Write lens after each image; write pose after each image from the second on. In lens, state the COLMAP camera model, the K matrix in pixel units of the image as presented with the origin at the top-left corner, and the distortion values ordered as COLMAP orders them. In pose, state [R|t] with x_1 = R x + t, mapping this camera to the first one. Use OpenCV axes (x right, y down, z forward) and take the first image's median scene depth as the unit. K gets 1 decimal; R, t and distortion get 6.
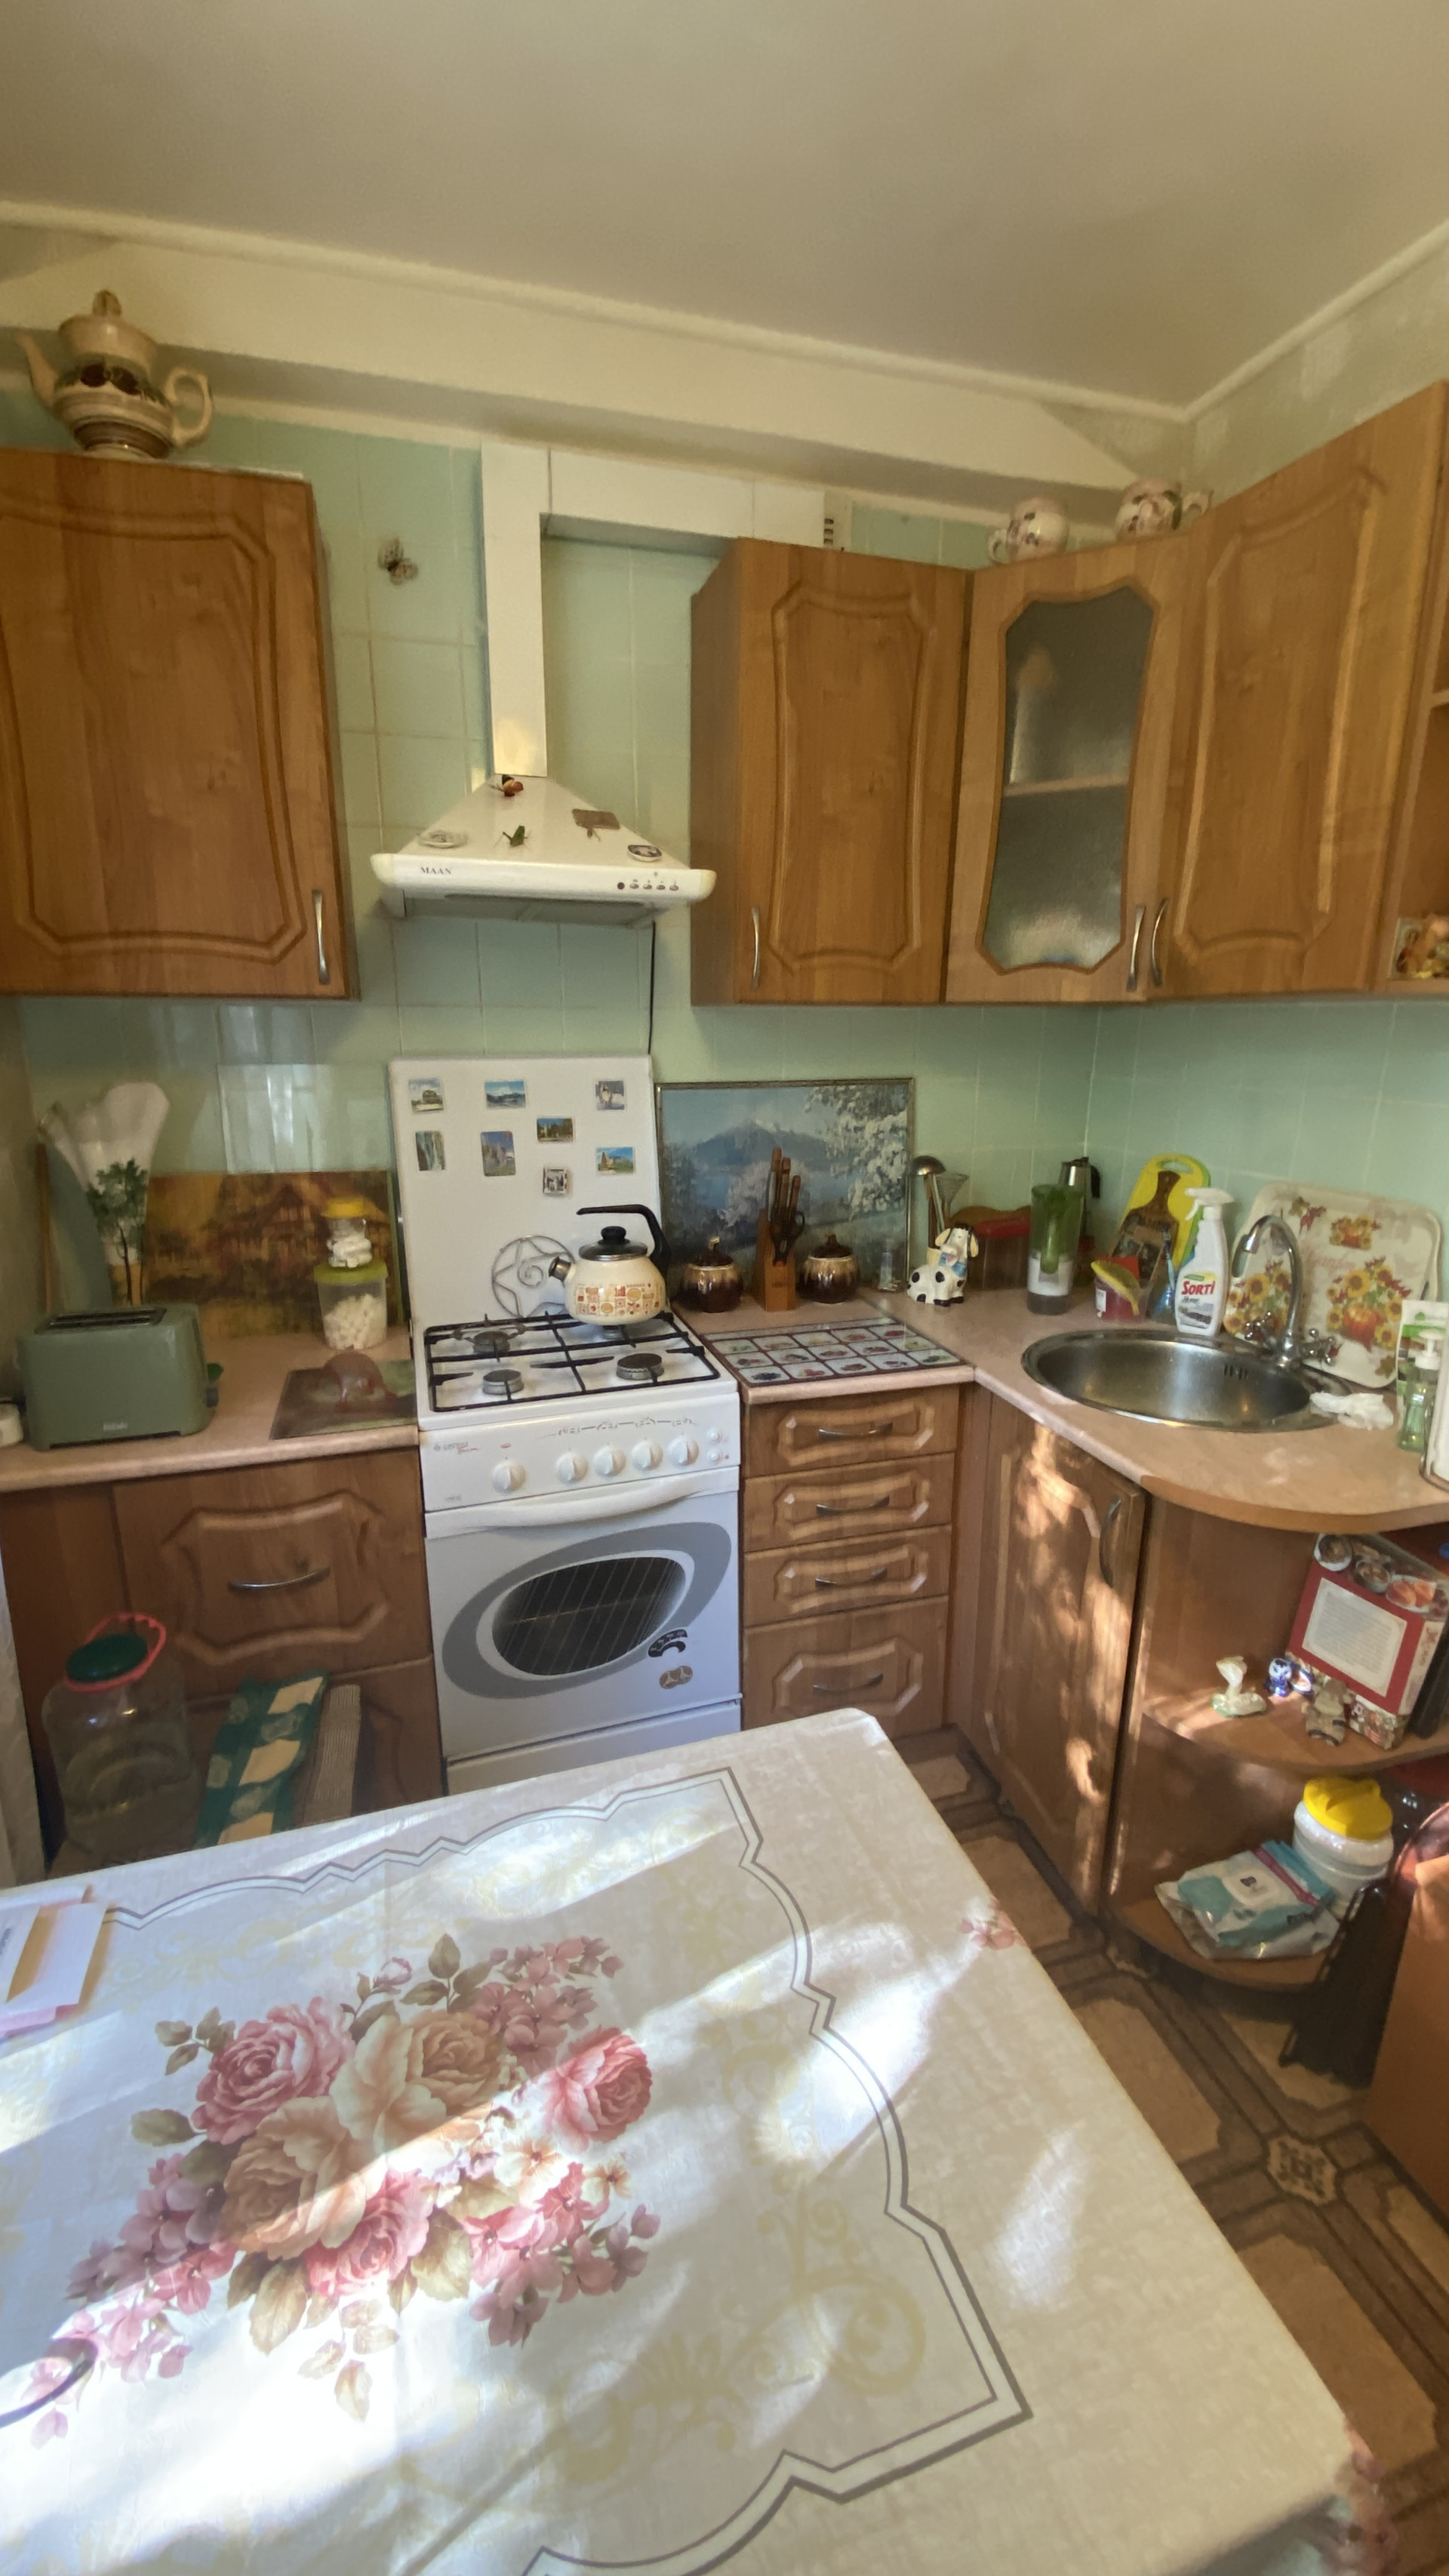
lens RADIAL K [[1041.6, 0, 829.4], [0, 1041.6, 1289.7], [0, 0, 1]] dist [0.005339, -0.007109]
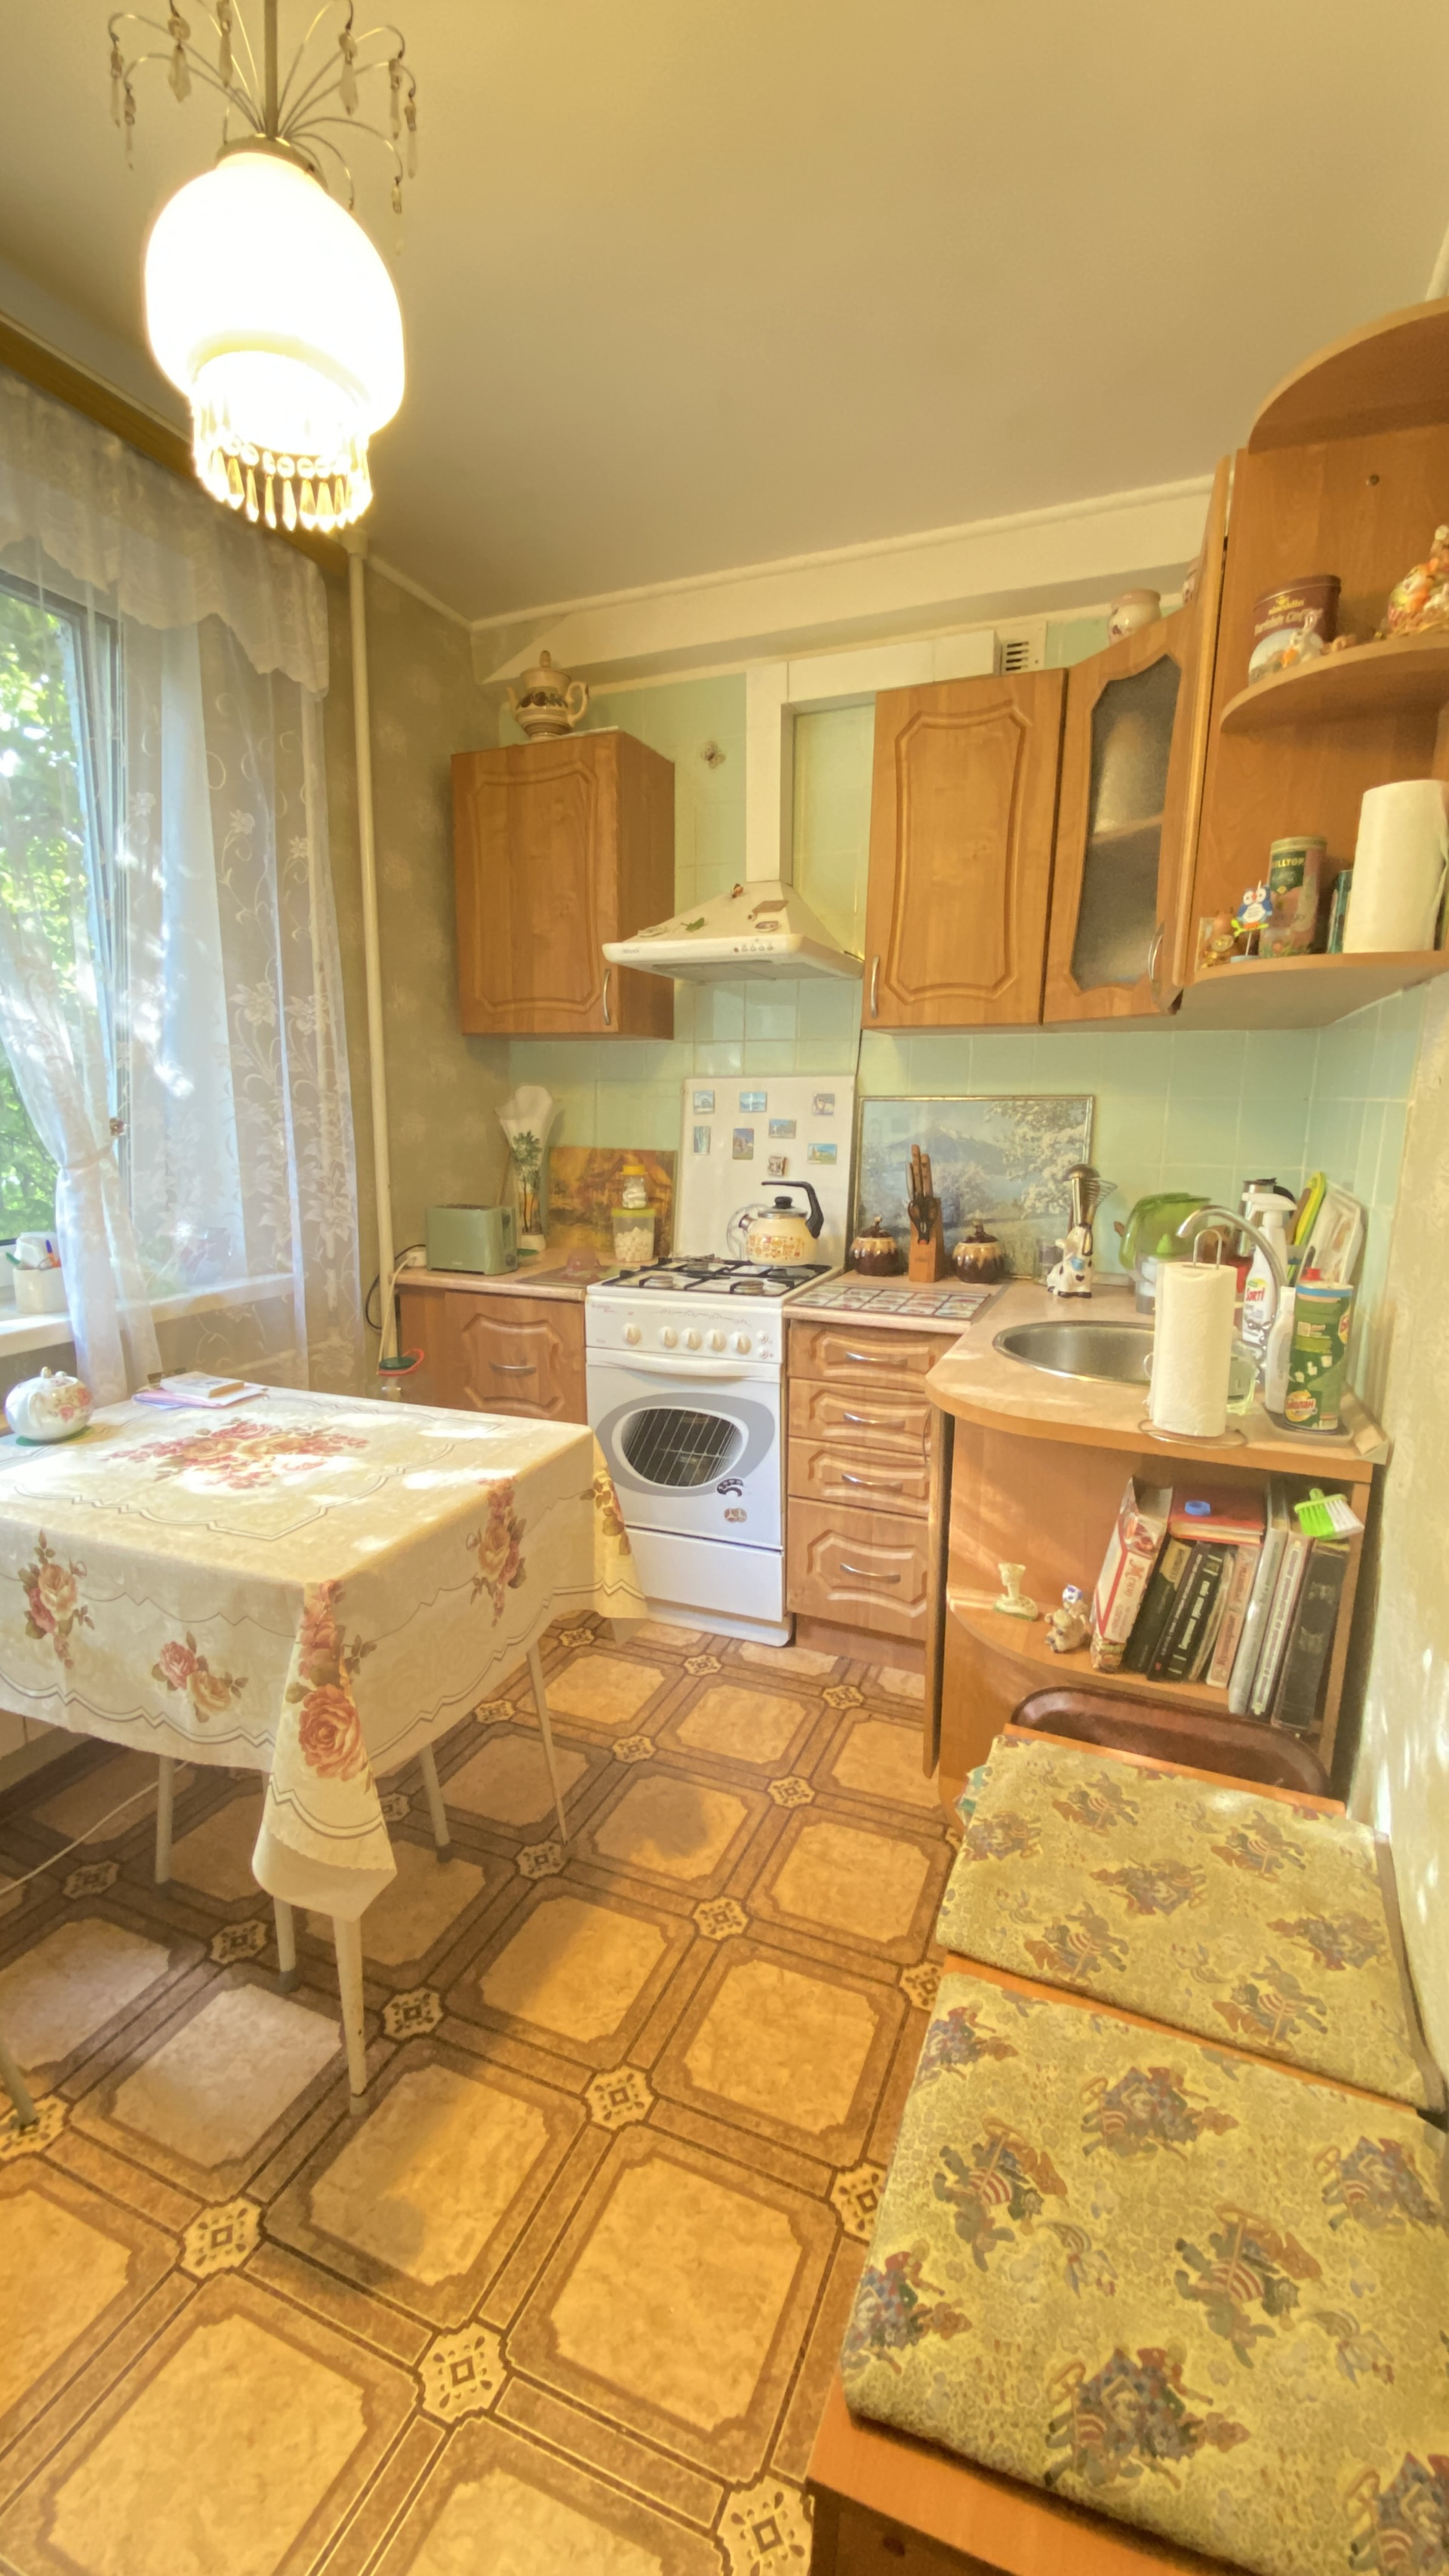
lens RADIAL K [[1041.6, 0, 752.8], [0, 1041.6, 1284.9], [0, 0, 1]] dist [0.005339, -0.007109]
pose [[0.774090, 0.113986, -0.622729, 0.652196], [-0.154313, 0.987961, -0.010981, 0.079708], [0.613981, 0.104595, 0.782360, -0.082442]]
